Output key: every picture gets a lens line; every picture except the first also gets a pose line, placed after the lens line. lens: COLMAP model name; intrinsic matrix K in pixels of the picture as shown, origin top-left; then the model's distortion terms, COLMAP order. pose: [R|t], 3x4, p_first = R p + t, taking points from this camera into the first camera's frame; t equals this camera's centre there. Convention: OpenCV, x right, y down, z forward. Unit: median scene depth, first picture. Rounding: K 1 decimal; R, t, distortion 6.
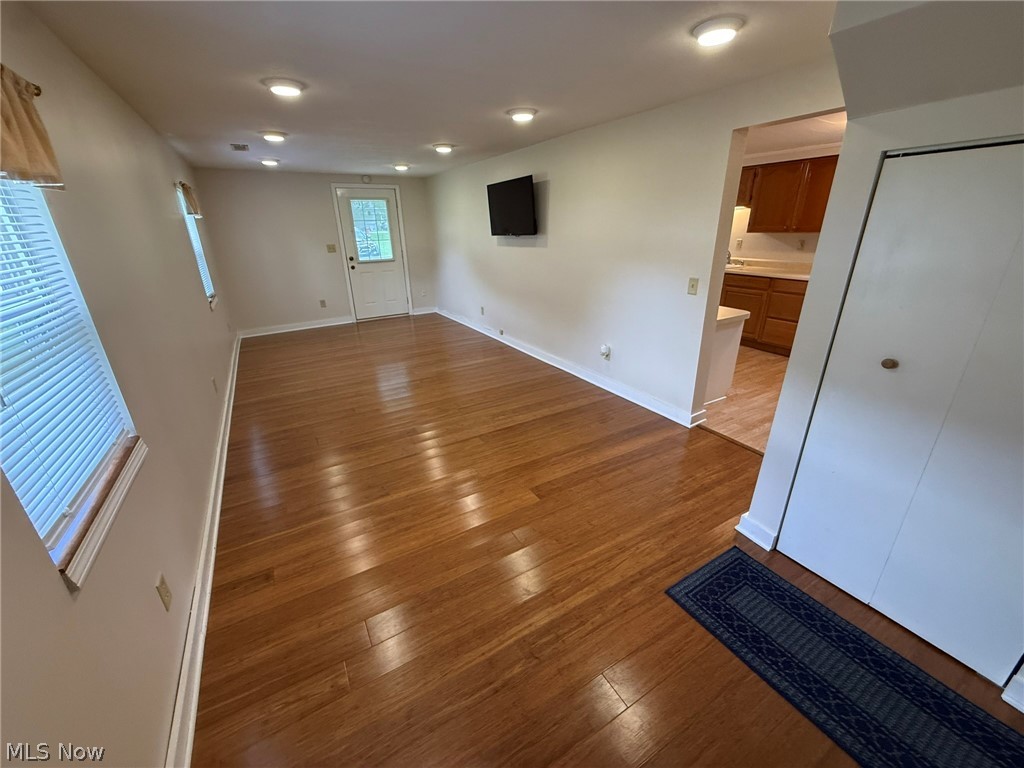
lens RADIAL K [[406.7, 0, 509.5], [0, 406.7, 385.0], [0, 0, 1]] dist [-0.000209, -0.000149]
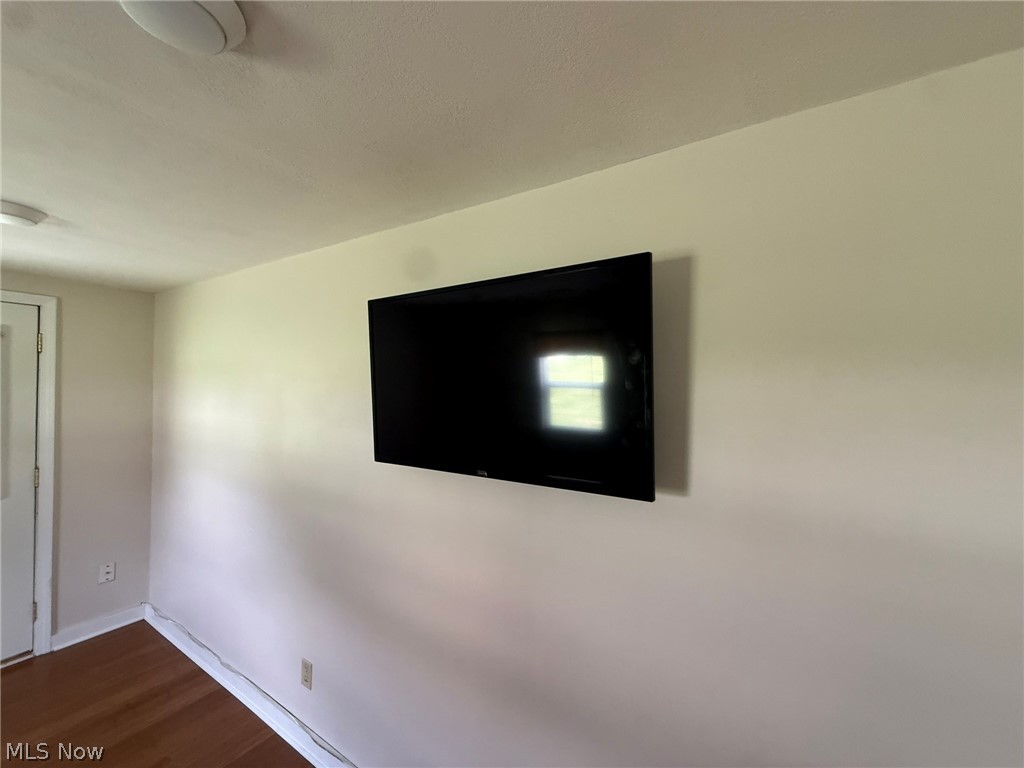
lens RADIAL K [[406.7, 0, 509.5], [0, 406.7, 385.0], [0, 0, 1]] dist [-0.000209, -0.000149]
pose [[0.889143, 0.030107, 0.456637, -0.086465], [0.135286, 0.935941, -0.325133, -0.296732], [-0.437175, 0.350866, 0.828113, 0.667381]]
